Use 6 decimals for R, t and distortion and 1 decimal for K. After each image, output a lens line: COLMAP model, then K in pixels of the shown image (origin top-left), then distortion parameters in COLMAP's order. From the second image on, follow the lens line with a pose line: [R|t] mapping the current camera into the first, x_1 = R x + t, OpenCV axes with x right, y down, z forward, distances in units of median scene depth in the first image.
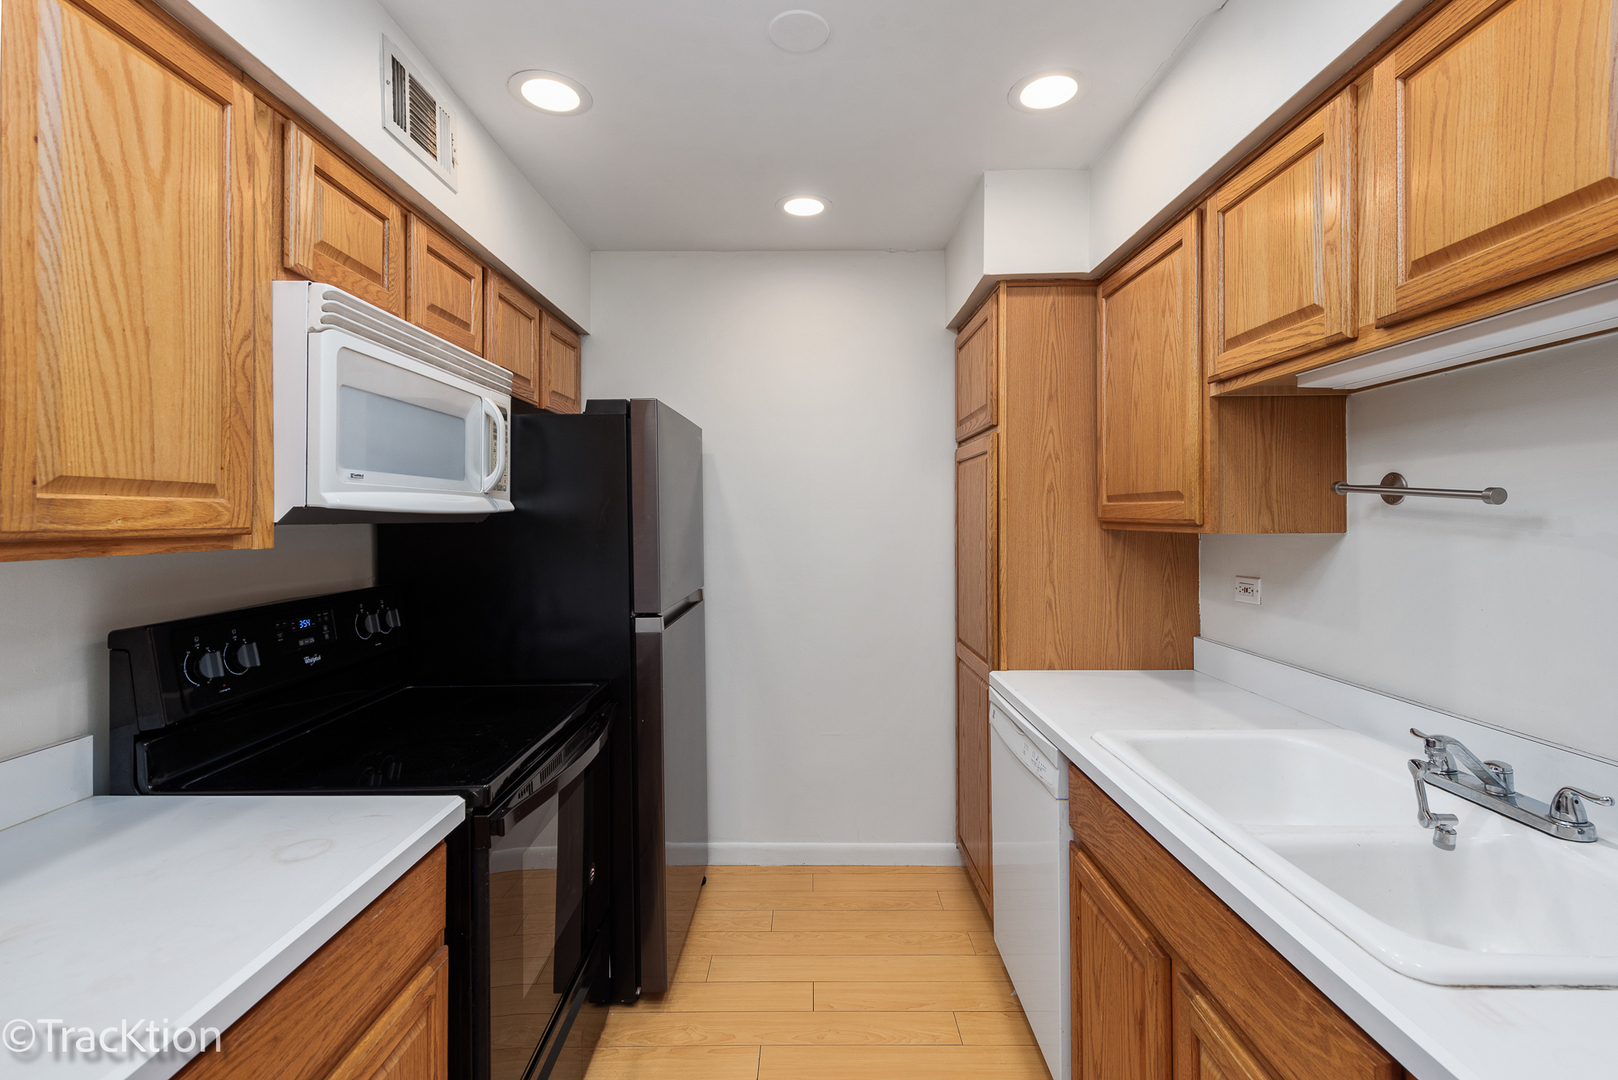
lens RADIAL K [[736.1, 0, 802.7], [0, 736.1, 523.7], [0, 0, 1]] dist [0.002997, -0.000389]
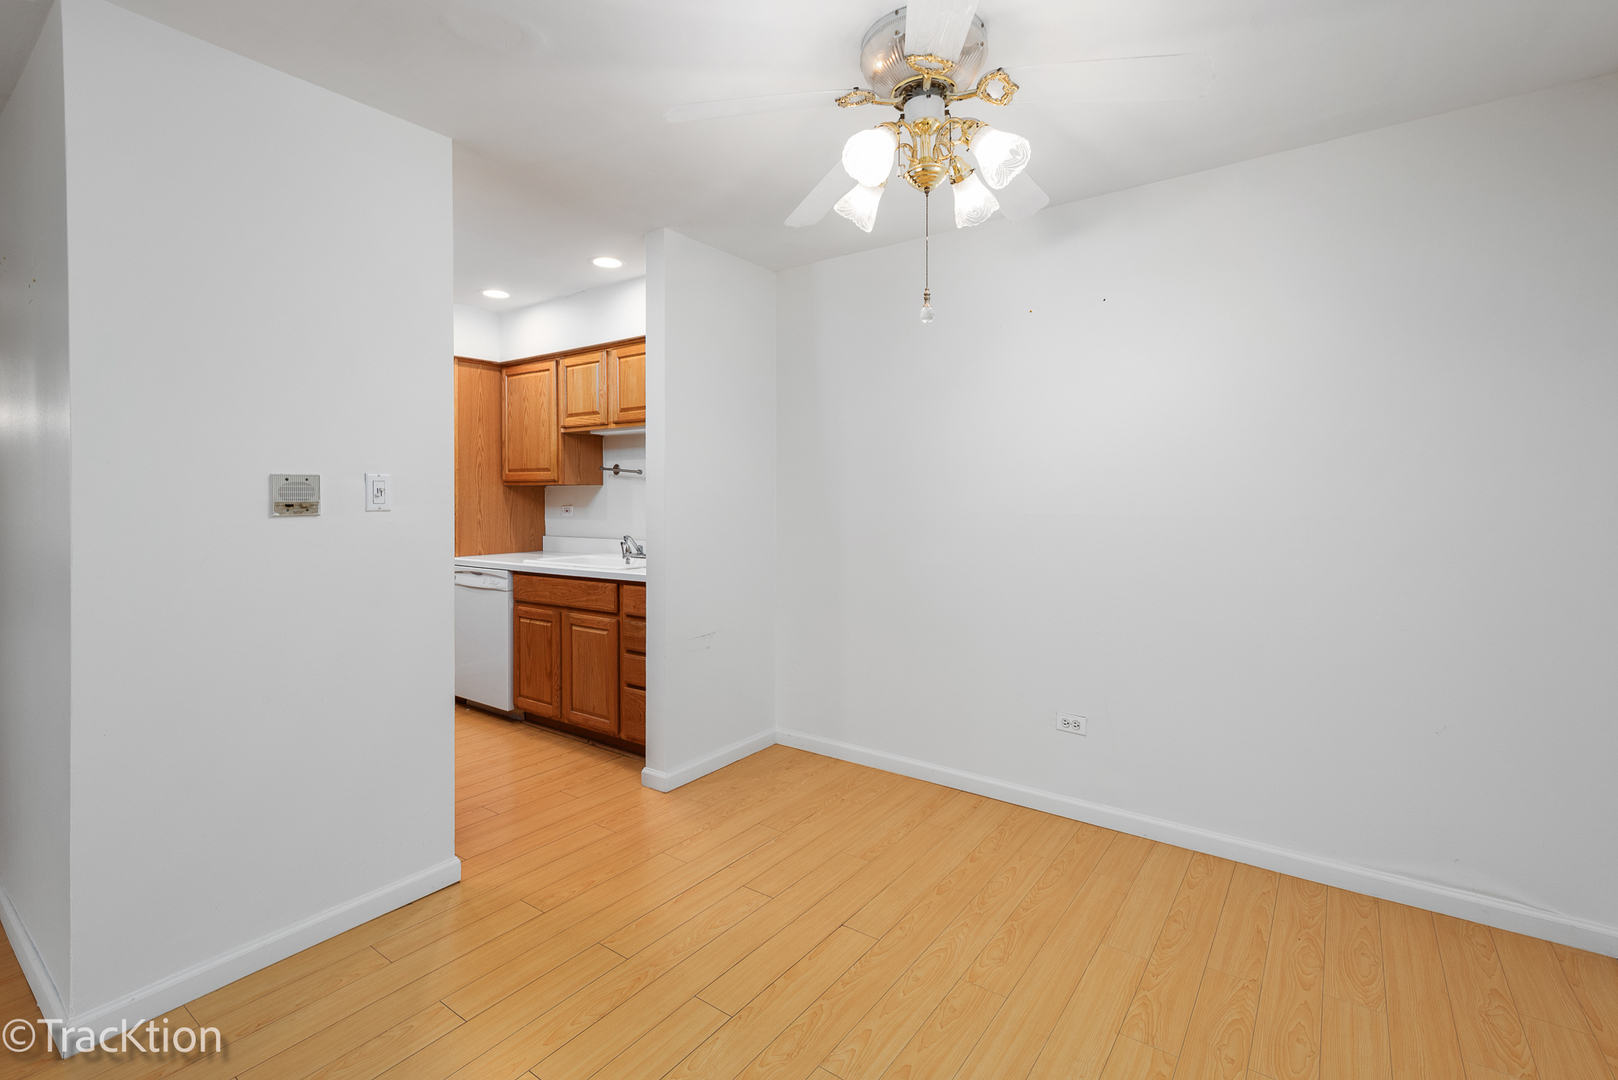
lens RADIAL K [[736.1, 0, 804.0], [0, 736.1, 501.4], [0, 0, 1]] dist [0.002997, -0.000389]
pose [[0.601568, -0.000267, 0.798822, -0.988566], [0.002983, 0.999994, -0.001912, 0.078468], [-0.798816, 0.003533, 0.601565, -1.229535]]
